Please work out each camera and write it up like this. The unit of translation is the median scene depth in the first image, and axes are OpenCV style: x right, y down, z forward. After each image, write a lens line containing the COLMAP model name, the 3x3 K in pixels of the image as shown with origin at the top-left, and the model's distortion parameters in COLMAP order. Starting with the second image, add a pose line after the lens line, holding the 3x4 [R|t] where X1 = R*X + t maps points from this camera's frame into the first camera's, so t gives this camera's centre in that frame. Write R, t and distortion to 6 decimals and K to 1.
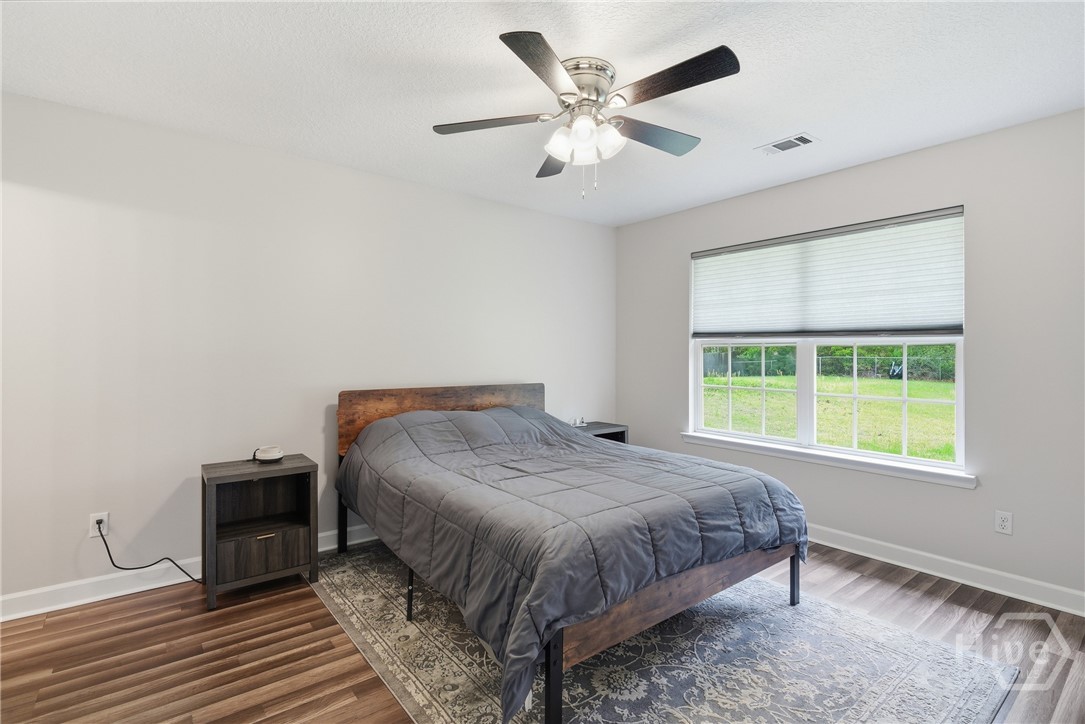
lens RADIAL K [[522.0, 0, 541.3], [0, 522.0, 349.6], [0, 0, 1]] dist [-0.001330, -0.001483]
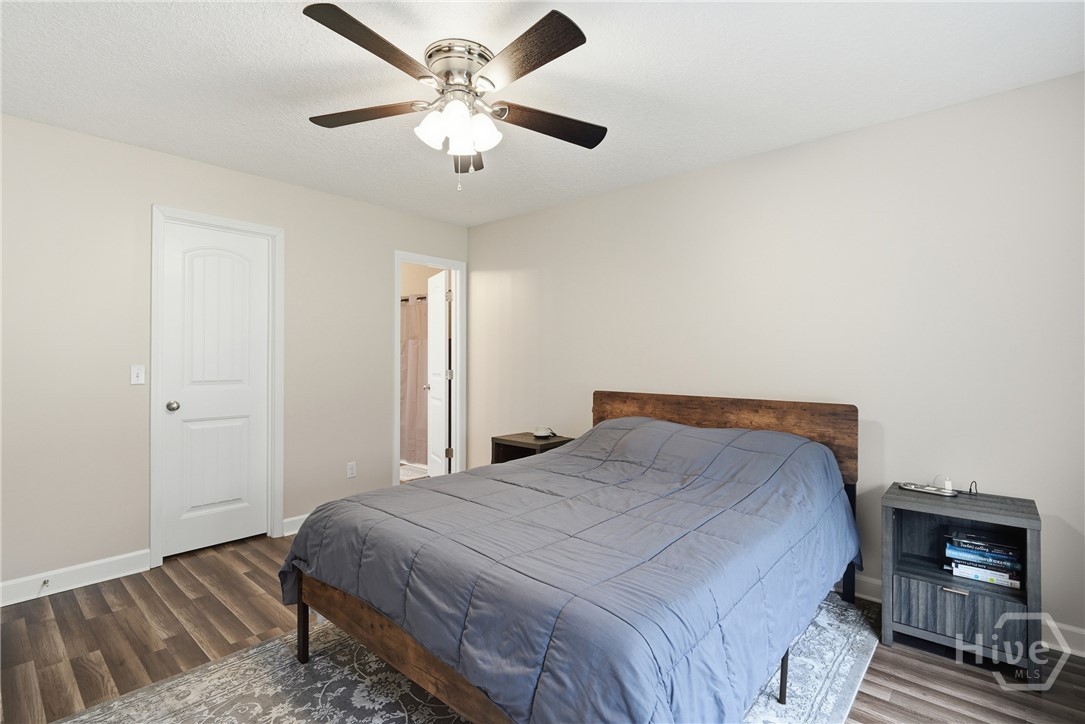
lens RADIAL K [[510.7, 0, 546.8], [0, 510.7, 359.3], [0, 0, 1]] dist [-0.003083, -0.000974]
pose [[0.173193, -0.002238, -0.984885, 0.680967], [0.000732, 0.999997, -0.002144, 0.012503], [0.984888, -0.000350, 0.173195, 0.677706]]
